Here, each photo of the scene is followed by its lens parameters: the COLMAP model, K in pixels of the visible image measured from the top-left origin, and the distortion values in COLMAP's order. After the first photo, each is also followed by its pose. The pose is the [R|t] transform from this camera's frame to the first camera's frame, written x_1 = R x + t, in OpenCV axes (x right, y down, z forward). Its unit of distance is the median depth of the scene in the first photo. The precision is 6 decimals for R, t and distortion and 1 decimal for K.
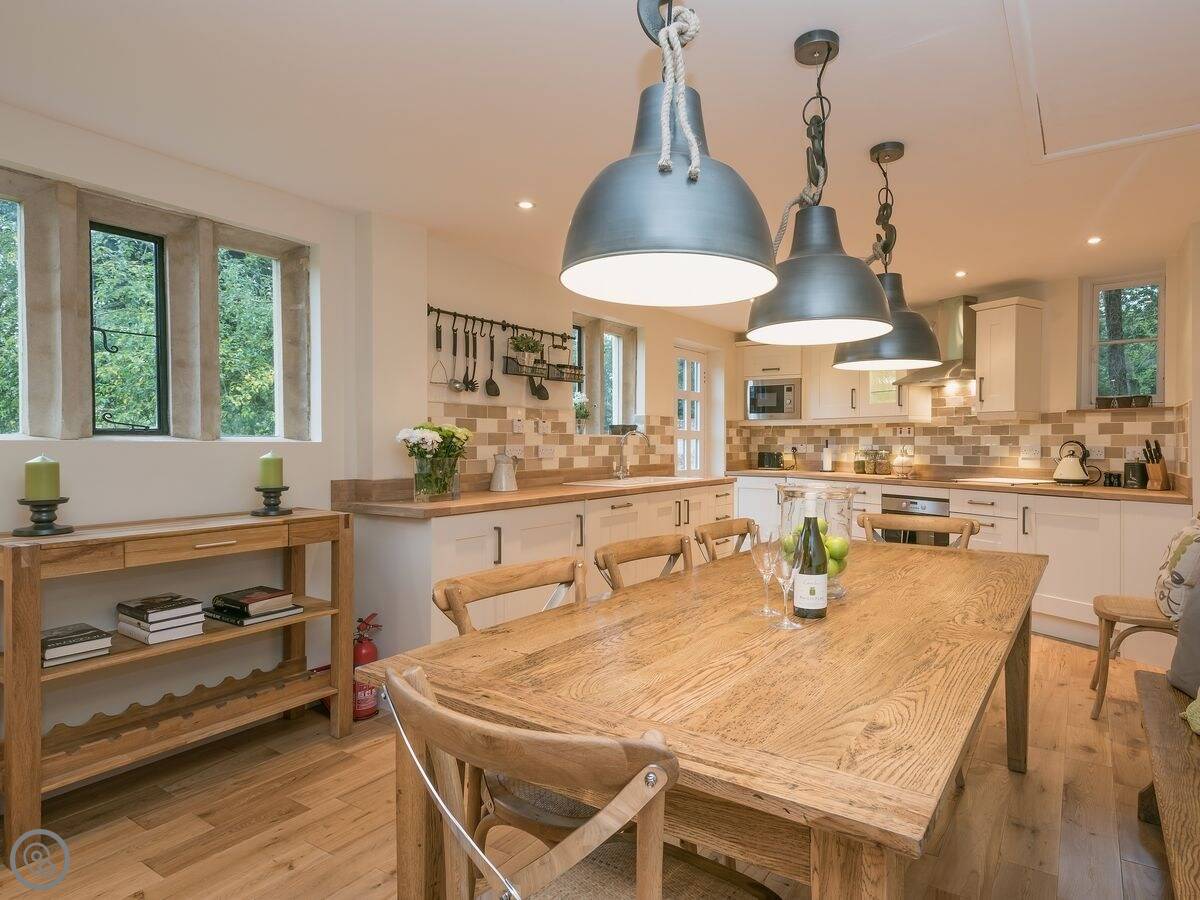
lens RADIAL K [[734.6, 0, 603.1], [0, 734.6, 440.5], [0, 0, 1]] dist [0.013460, 0.001359]
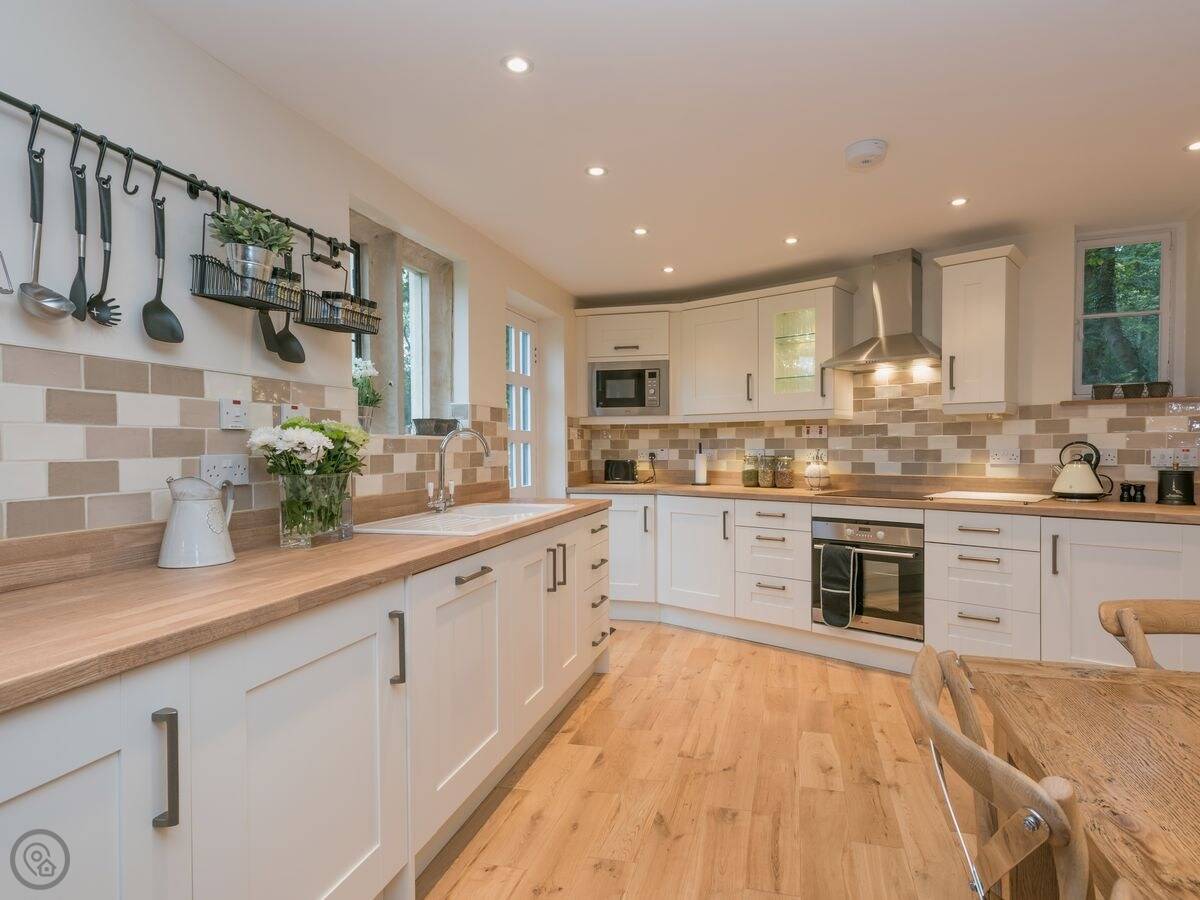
lens RADIAL K [[746.4, 0, 658.3], [0, 746.4, 454.2], [0, 0, 1]] dist [0.020654, -0.000255]
pose [[0.920502, -0.010673, 0.390593, -0.048972], [0.006158, 0.999899, 0.012812, 0.000847], [-0.390690, -0.009388, 0.920474, 0.412764]]
